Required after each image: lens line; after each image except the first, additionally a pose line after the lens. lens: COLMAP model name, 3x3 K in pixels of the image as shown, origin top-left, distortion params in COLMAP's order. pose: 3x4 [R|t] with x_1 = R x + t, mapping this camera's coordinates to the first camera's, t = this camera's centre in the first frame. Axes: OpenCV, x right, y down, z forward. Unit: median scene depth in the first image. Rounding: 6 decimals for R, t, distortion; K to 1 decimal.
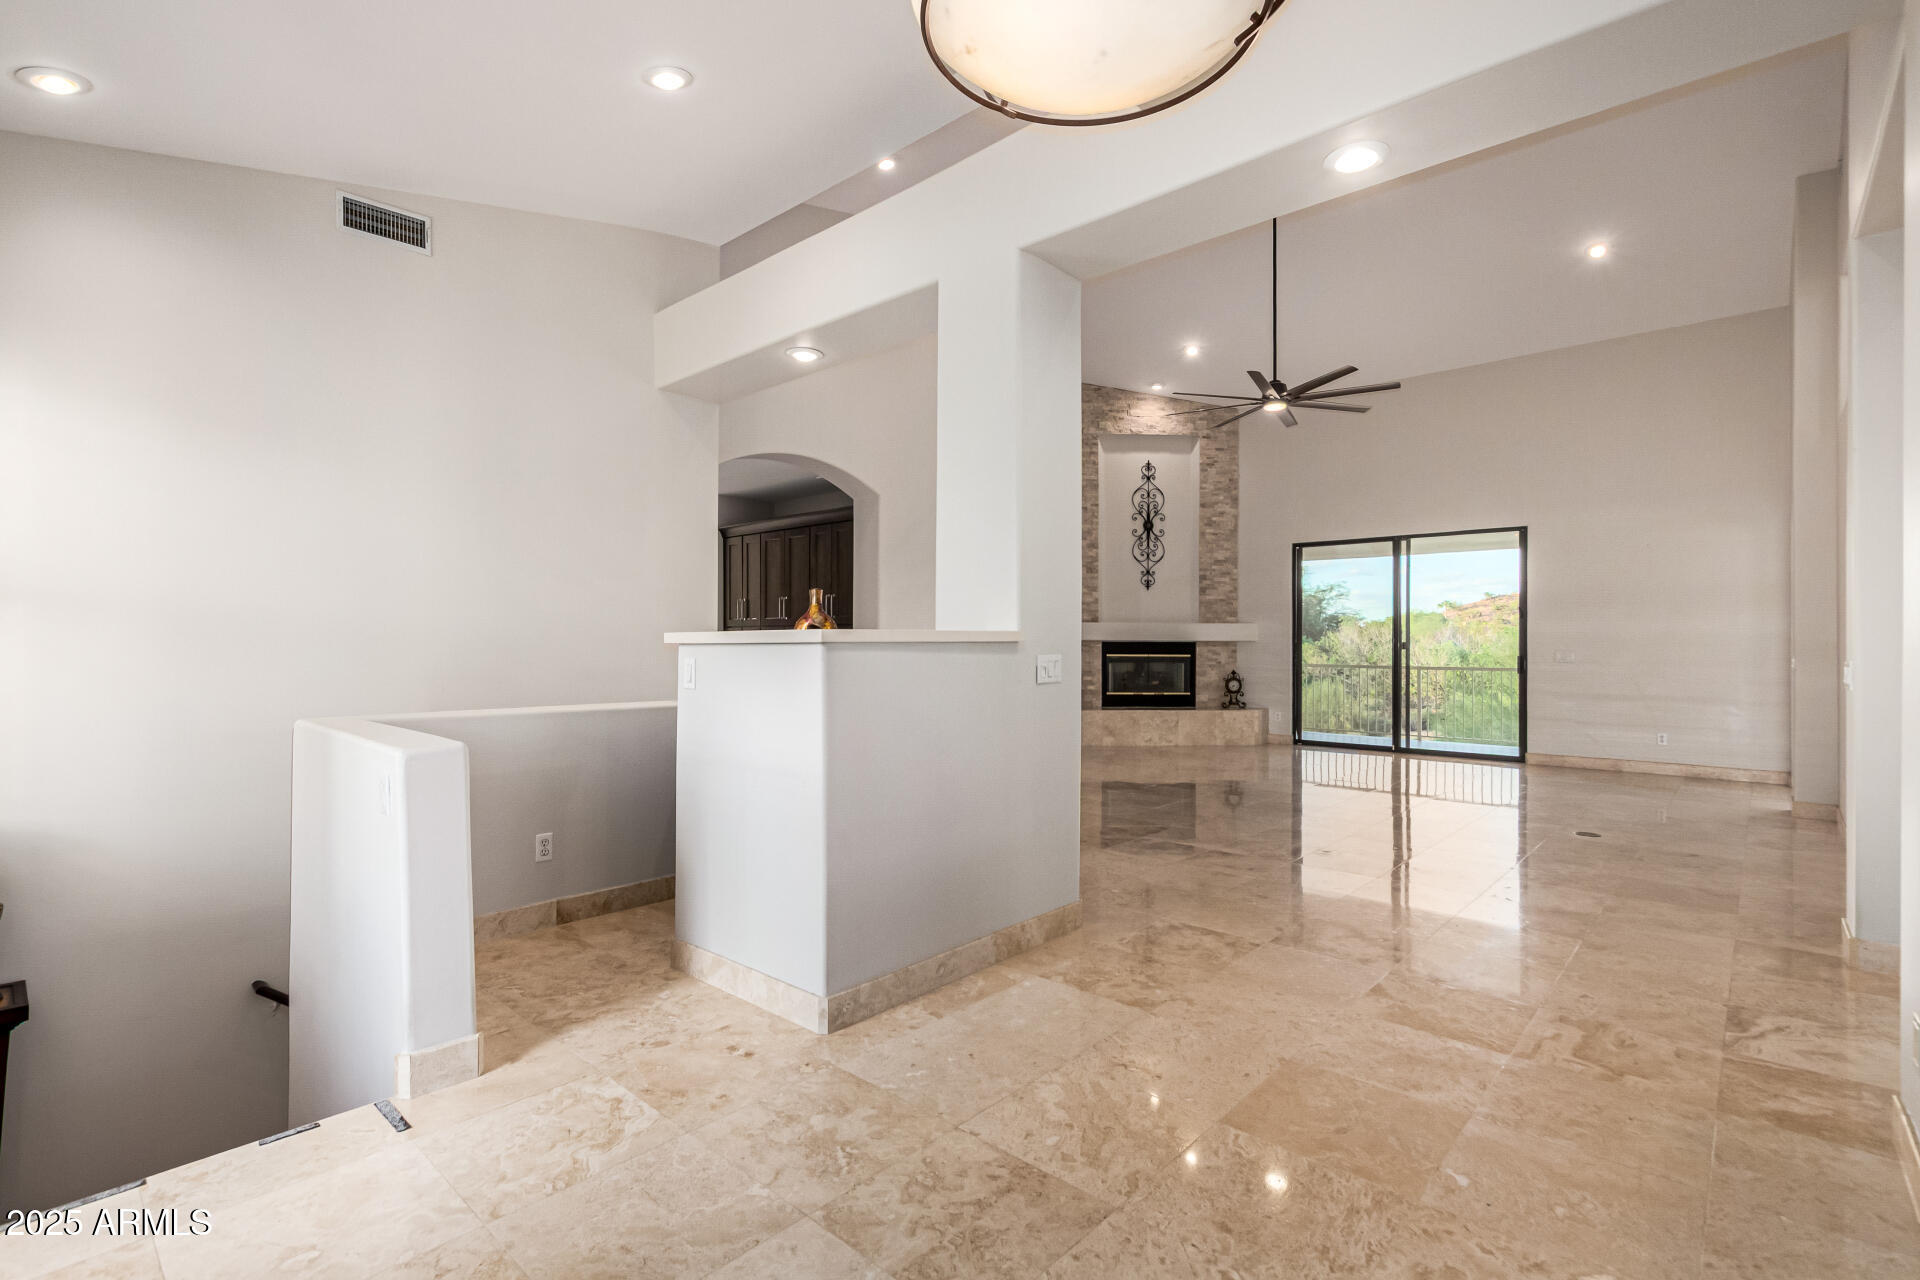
lens RADIAL K [[874.5, 0, 962.8], [0, 874.5, 629.6], [0, 0, 1]] dist [0.010425, -0.003413]
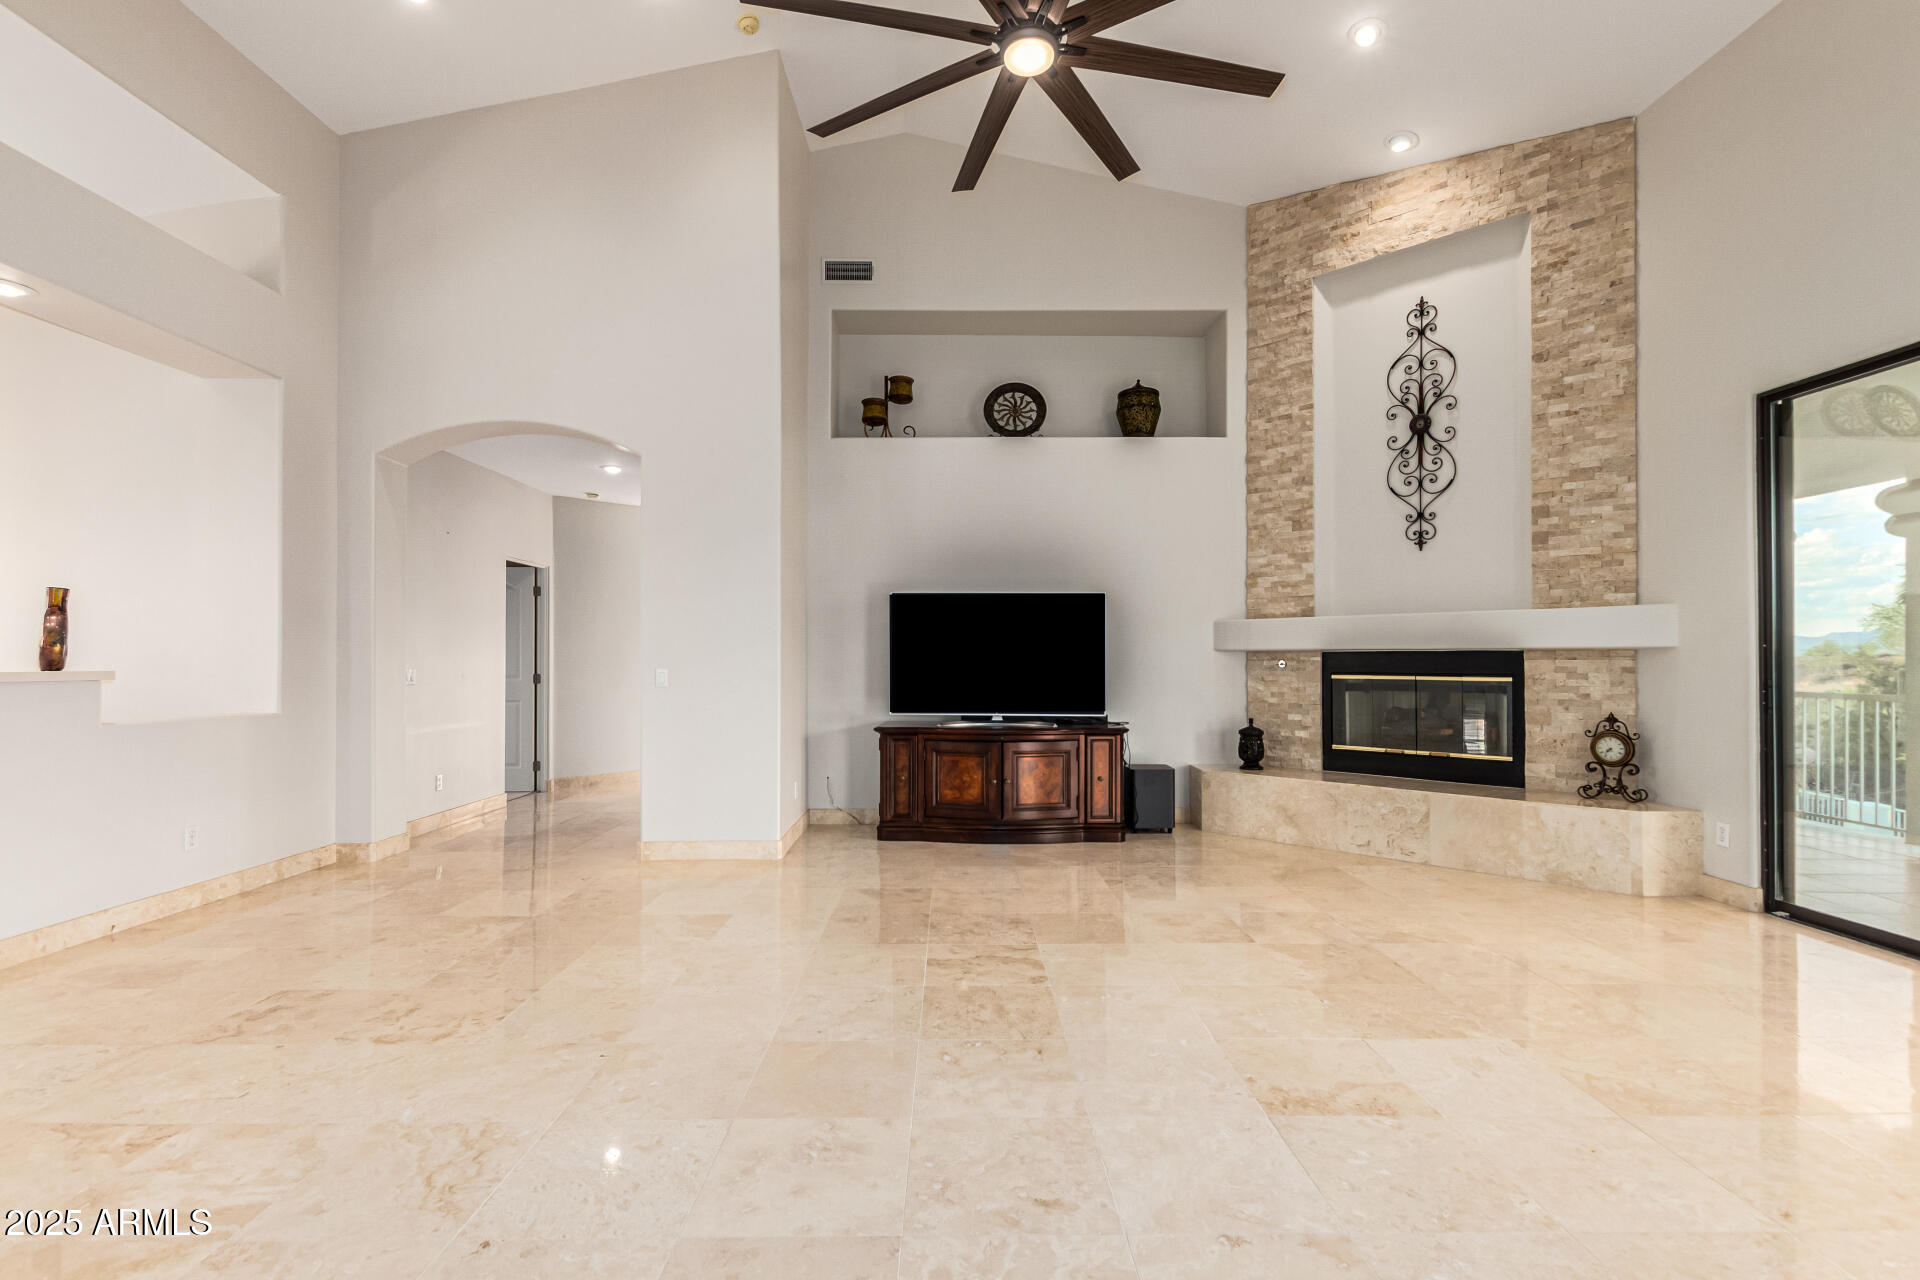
lens RADIAL K [[874.5, 0, 943.8], [0, 874.5, 647.9], [0, 0, 1]] dist [0.010425, -0.003413]
pose [[0.672834, -0.014313, -0.739655, 0.404436], [0.012800, 0.999888, -0.007705, 0.012308], [0.739682, -0.004284, 0.672943, 0.450596]]
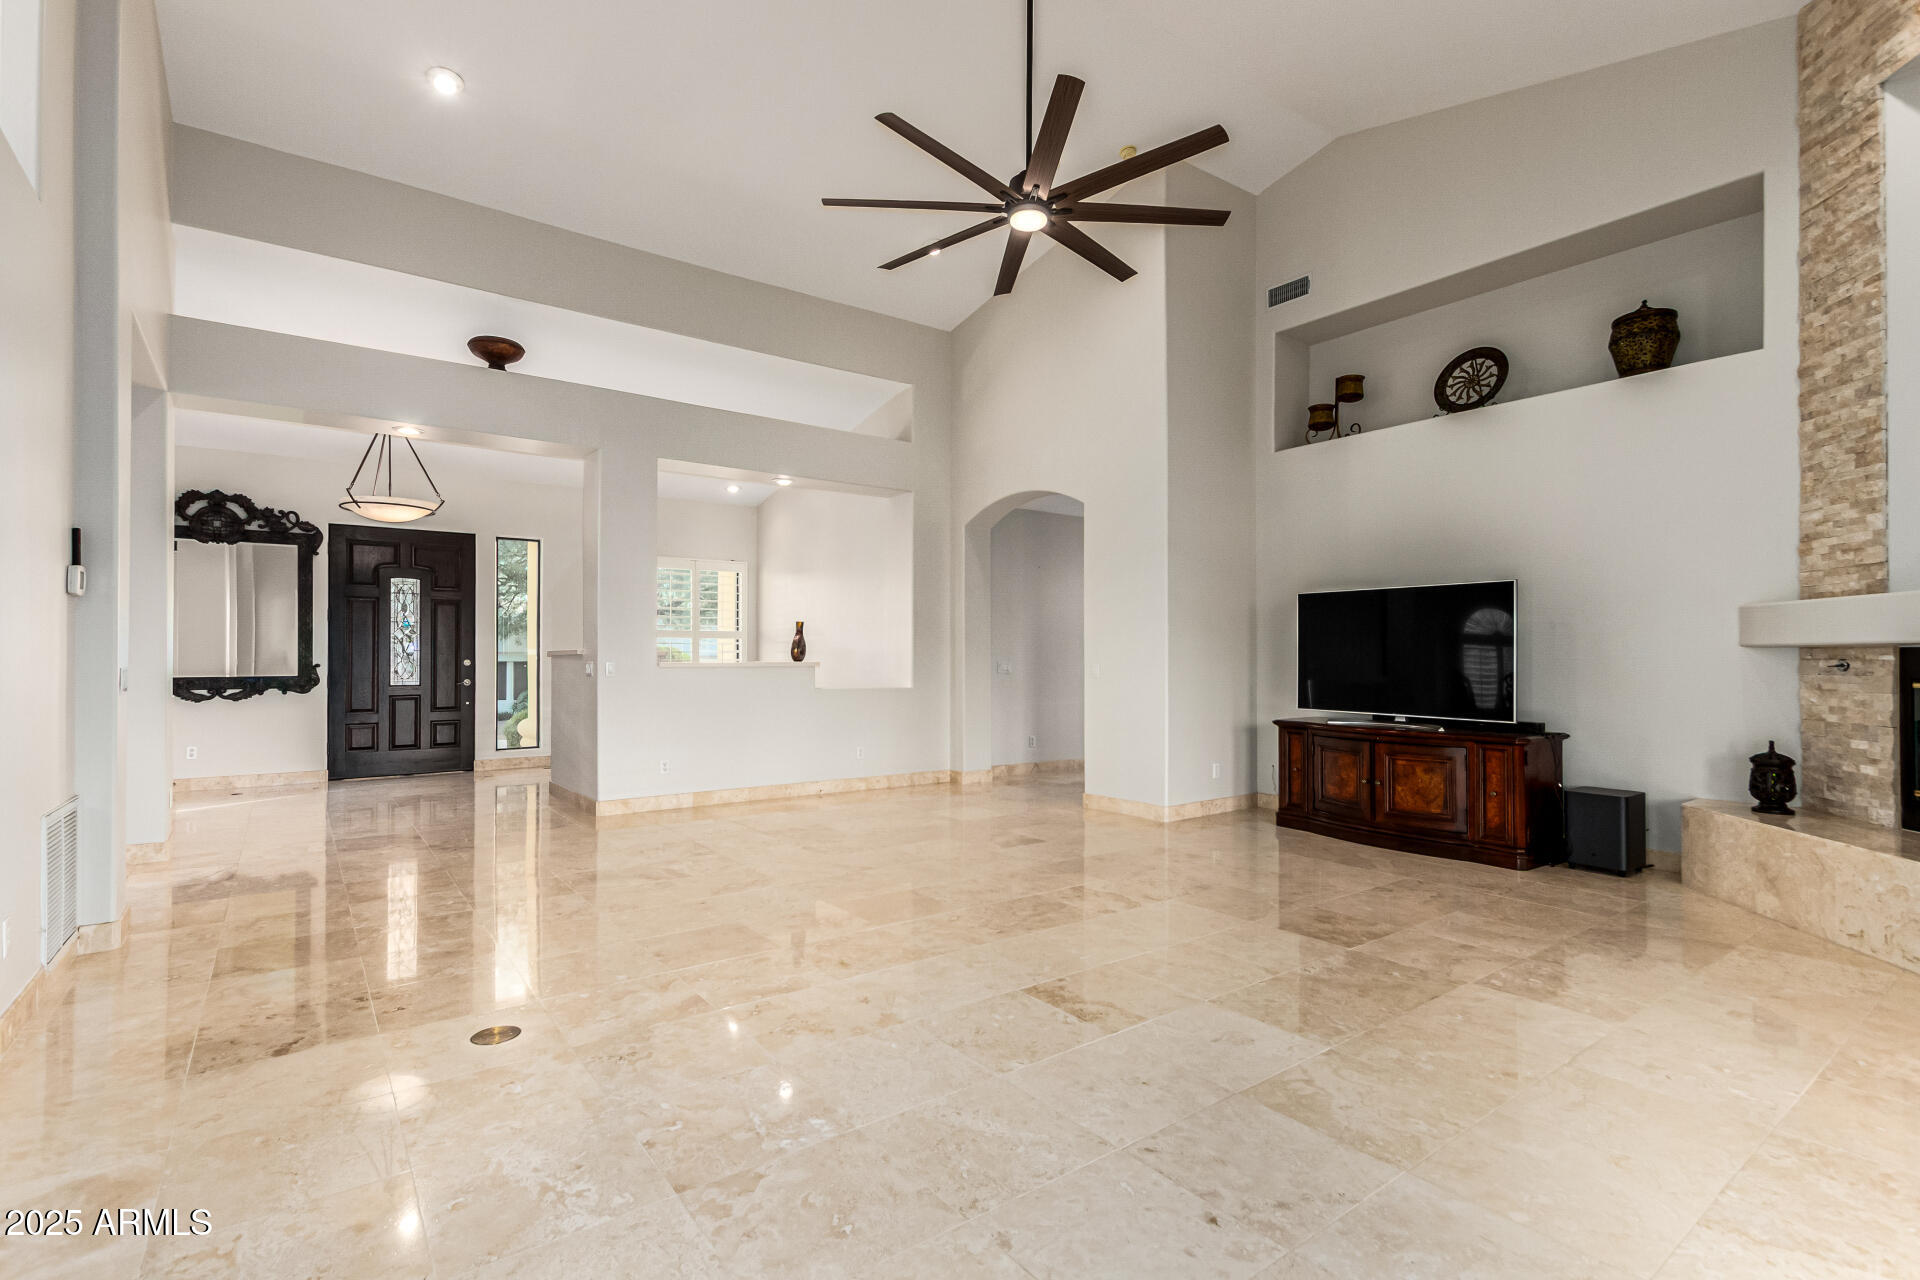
lens RADIAL K [[874.5, 0, 955.9], [0, 874.5, 642.0], [0, 0, 1]] dist [0.010425, -0.003413]
pose [[-0.190890, -0.019924, -0.981409, 0.586685], [0.010537, 0.999695, -0.022345, 0.015528], [0.981555, -0.014606, -0.190622, 0.683610]]
